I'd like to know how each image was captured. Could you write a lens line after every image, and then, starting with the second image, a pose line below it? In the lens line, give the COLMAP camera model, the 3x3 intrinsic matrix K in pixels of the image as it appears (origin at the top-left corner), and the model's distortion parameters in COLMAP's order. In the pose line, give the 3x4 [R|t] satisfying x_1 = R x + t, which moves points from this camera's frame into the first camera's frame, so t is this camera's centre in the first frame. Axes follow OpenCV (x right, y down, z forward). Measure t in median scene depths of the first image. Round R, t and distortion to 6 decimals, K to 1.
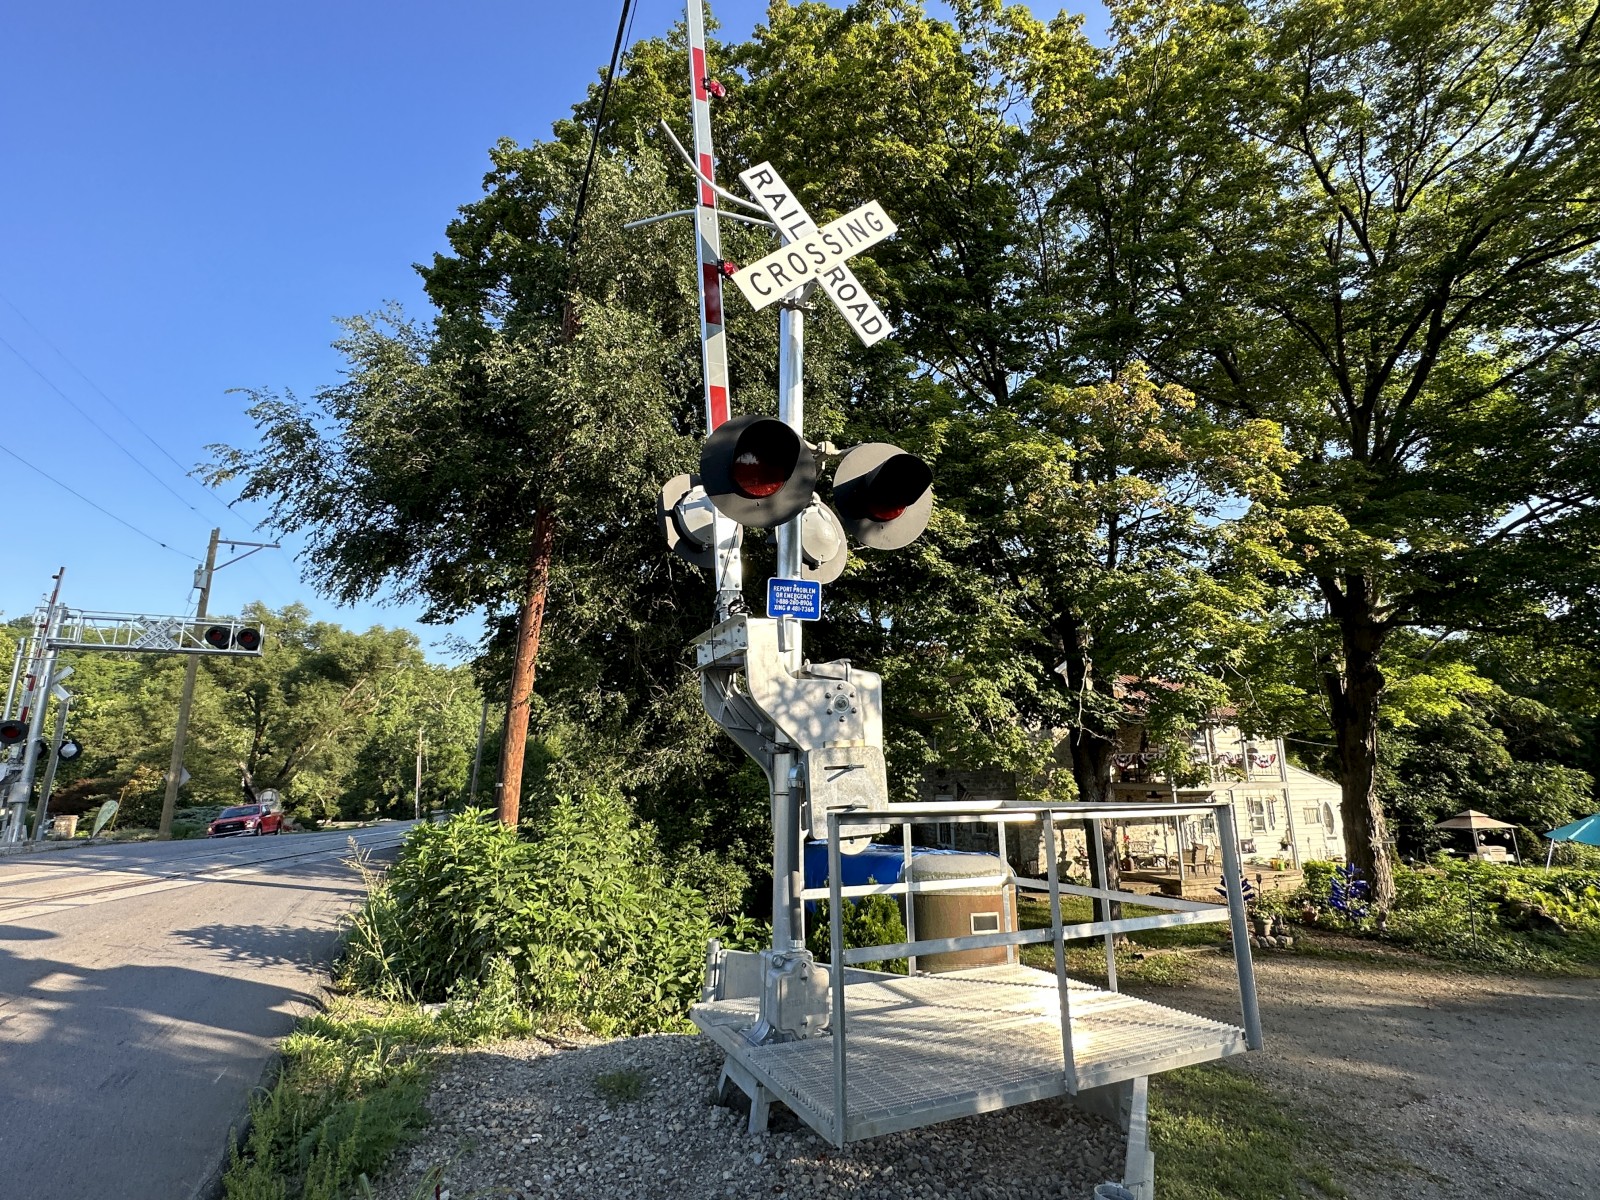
lens RADIAL K [[766.9, 0, 800.5], [0, 766.9, 607.7], [0, 0, 1]] dist [-0.001459, 0.000722]
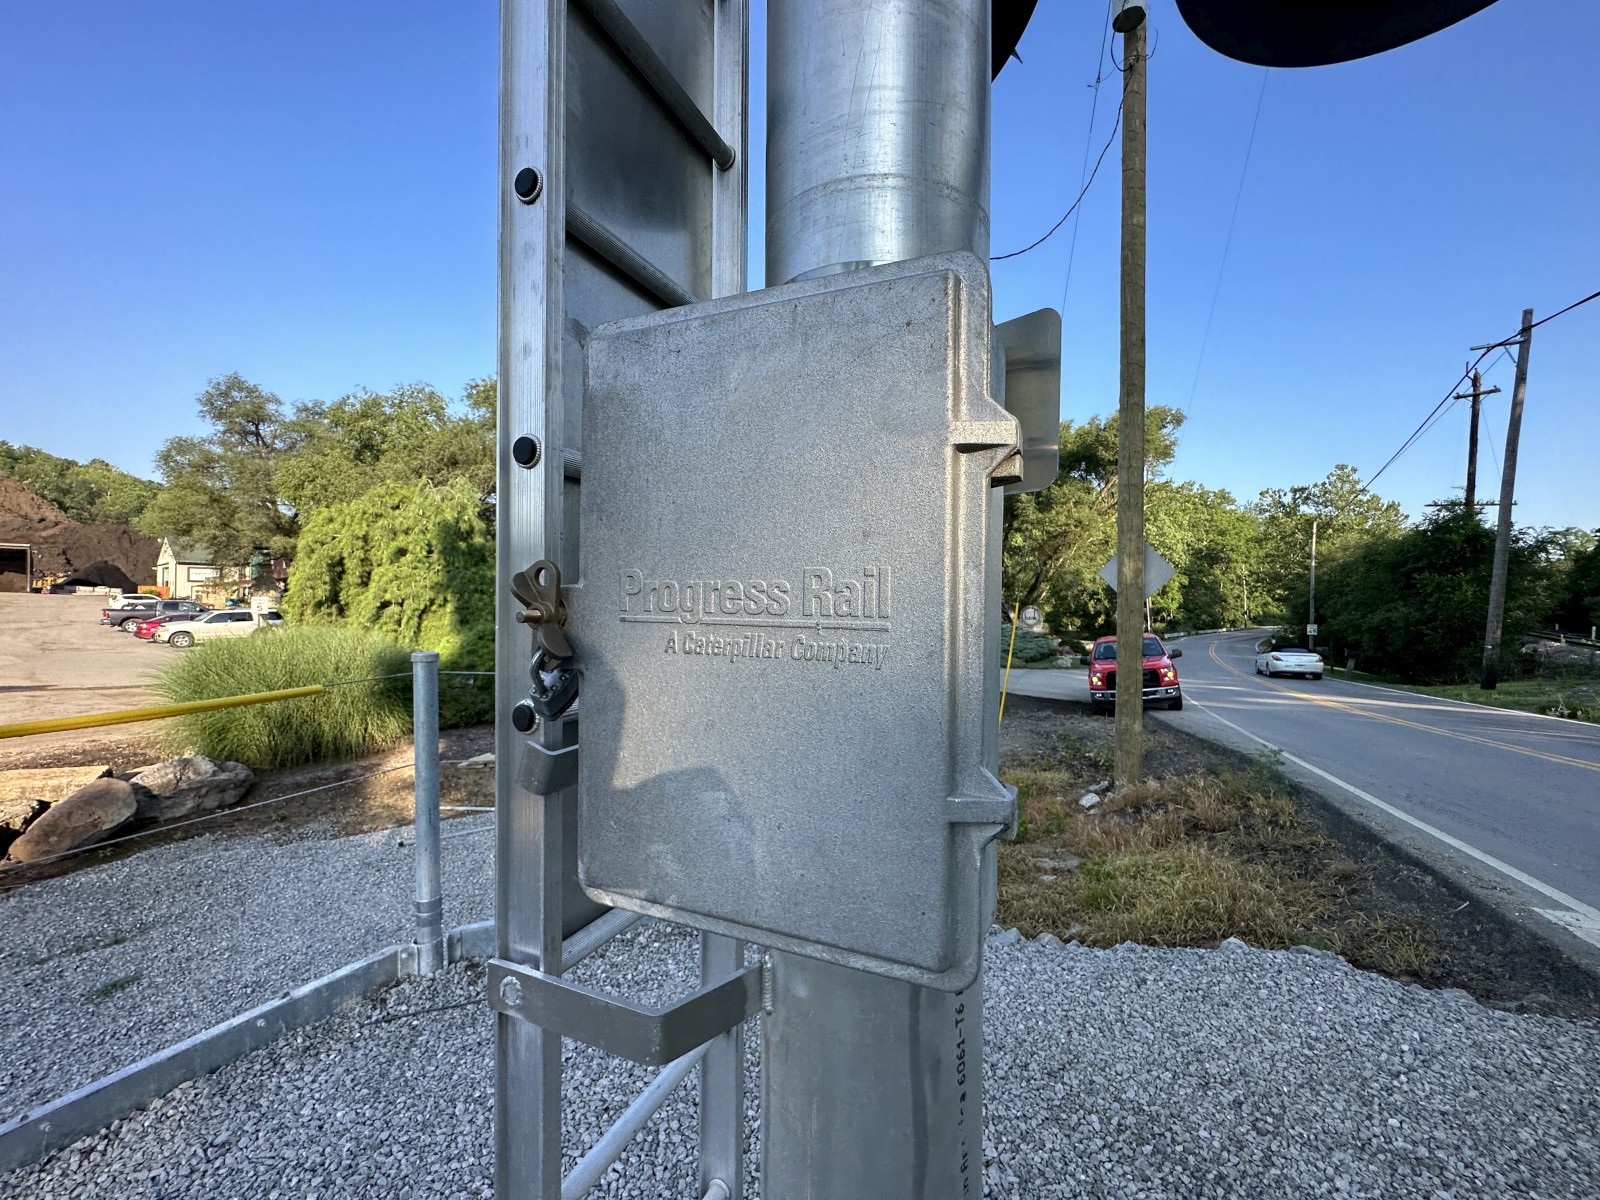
lens RADIAL K [[644.2, 0, 799.6], [0, 644.2, 602.8], [0, 0, 1]] dist [-0.001665, 0.000237]
pose [[0.673937, 0.020351, -0.738509, -1.154668], [0.143724, 0.976911, 0.158078, 0.272990], [0.724674, -0.212676, 0.655451, 1.135000]]
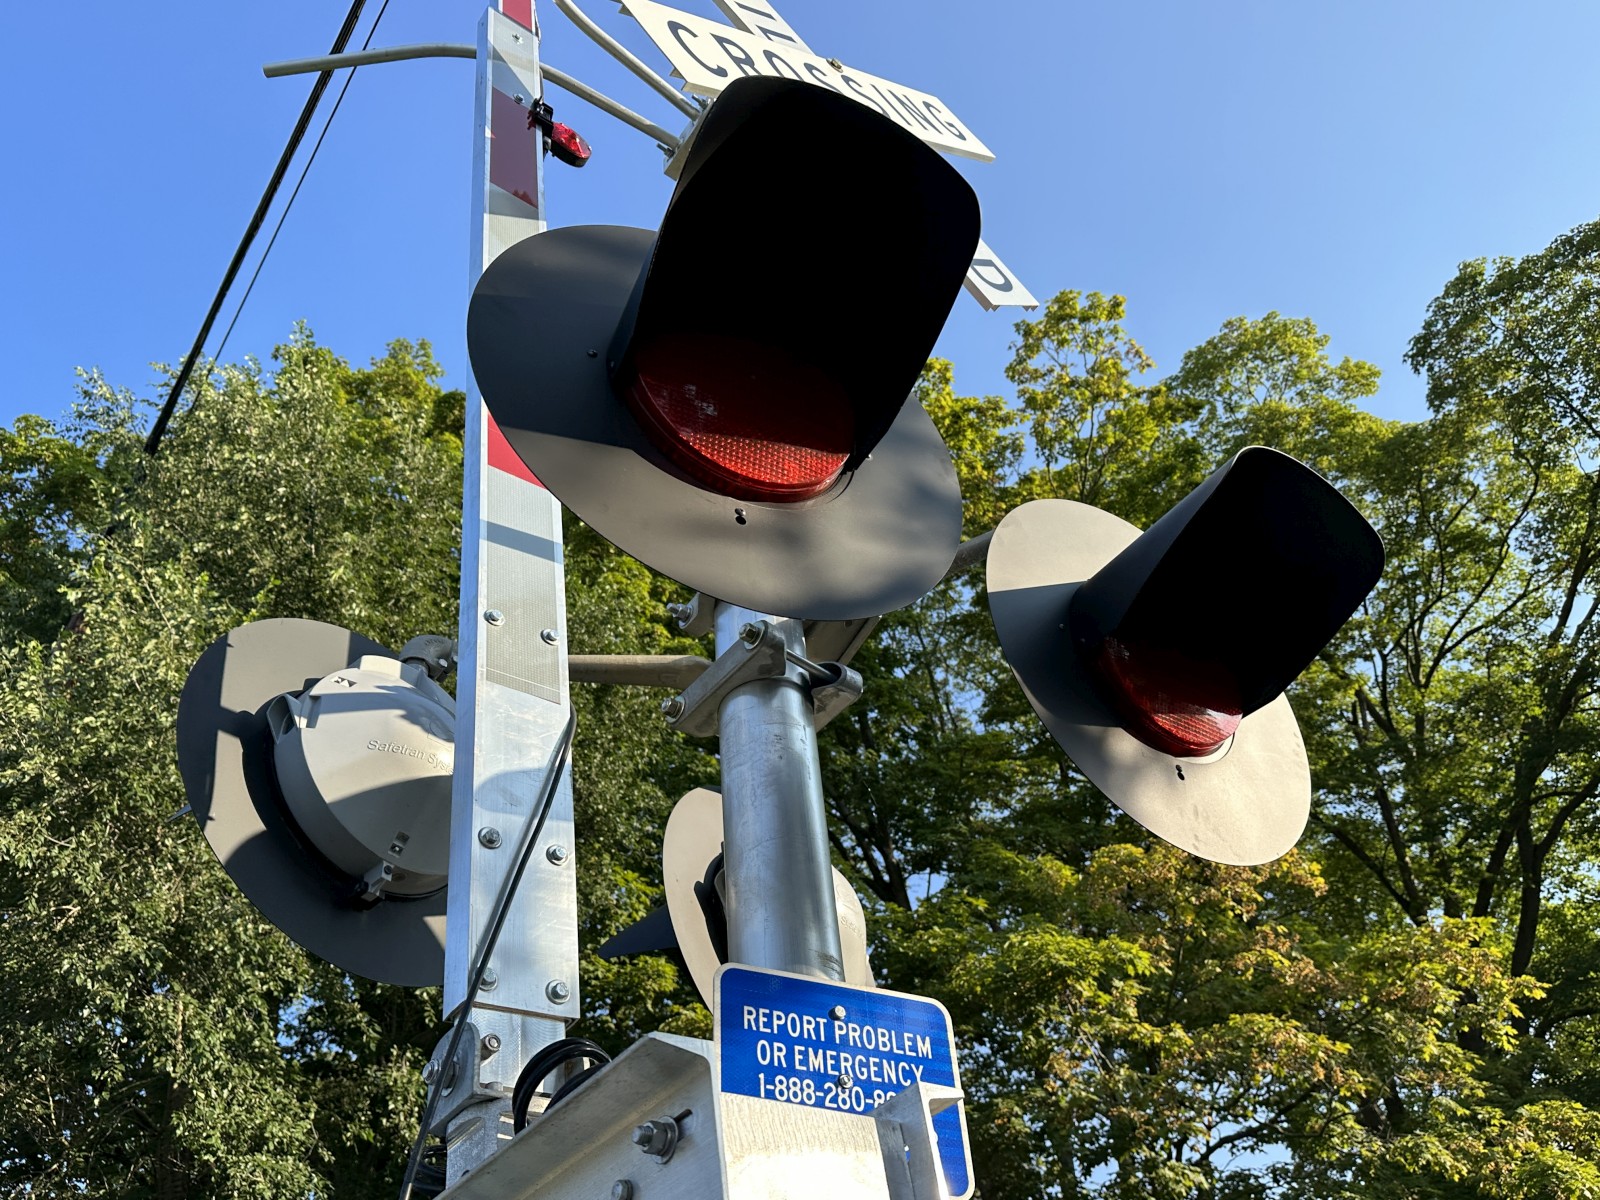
lens RADIAL K [[1228.7, 0, 780.6], [0, 1228.7, 592.8], [0, 0, 1]] dist [0.125710, -0.186120]
pose [[0.973696, 0.103363, 0.203056, -0.025398], [0.025537, 0.836062, -0.548041, 0.014037], [-0.226414, 0.538810, 0.811431, 0.173646]]
